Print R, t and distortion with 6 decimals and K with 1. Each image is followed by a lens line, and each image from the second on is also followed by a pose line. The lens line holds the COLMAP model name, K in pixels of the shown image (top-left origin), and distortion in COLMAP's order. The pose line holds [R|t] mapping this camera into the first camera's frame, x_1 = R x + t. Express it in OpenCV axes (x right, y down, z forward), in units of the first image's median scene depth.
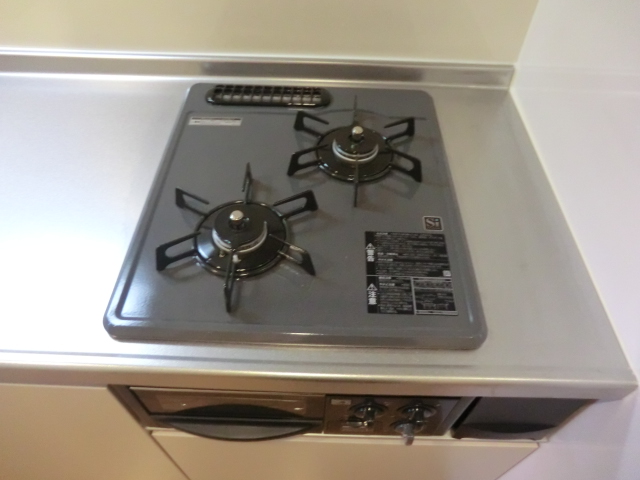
lens RADIAL K [[463.4, 0, 319.3], [0, 463.4, 223.3], [0, 0, 1]] dist [-0.106446, 0.098688]
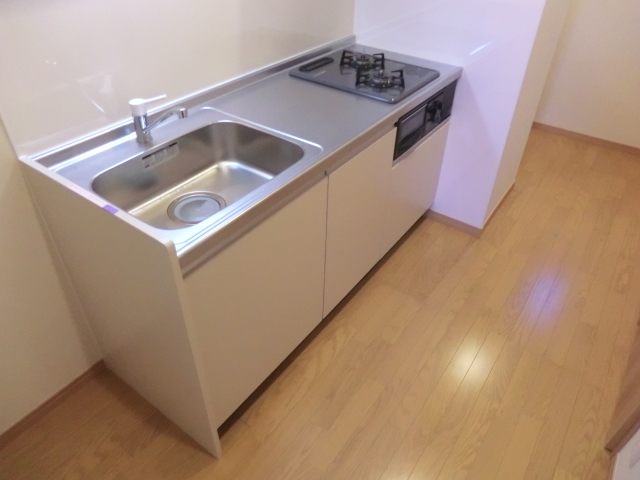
lens RADIAL K [[463.4, 0, 319.3], [0, 463.4, 223.3], [0, 0, 1]] dist [-0.106446, 0.098688]
pose [[0.574903, -0.505121, 0.643692, -2.639195], [0.615402, 0.785388, 0.066677, 0.301260], [-0.539228, 0.357797, 0.762375, -0.736192]]
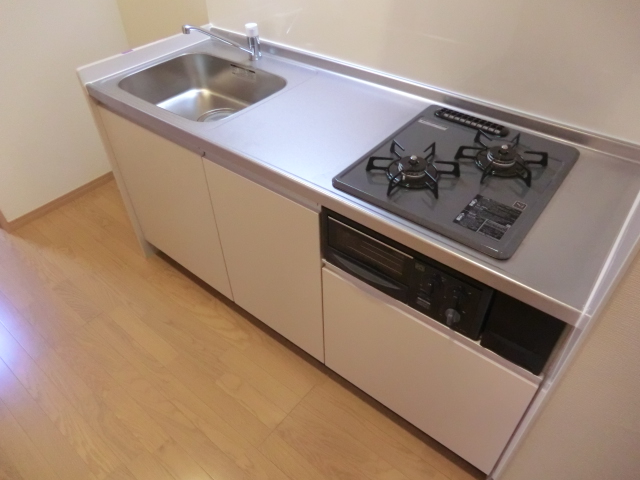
lens RADIAL K [[463.4, 0, 319.3], [0, 463.4, 223.3], [0, 0, 1]] dist [-0.106446, 0.098688]
pose [[0.786888, 0.364501, -0.497943, 0.493243], [-0.434443, 0.900279, -0.027524, 0.394257], [0.438255, 0.237986, 0.866773, -0.668726]]
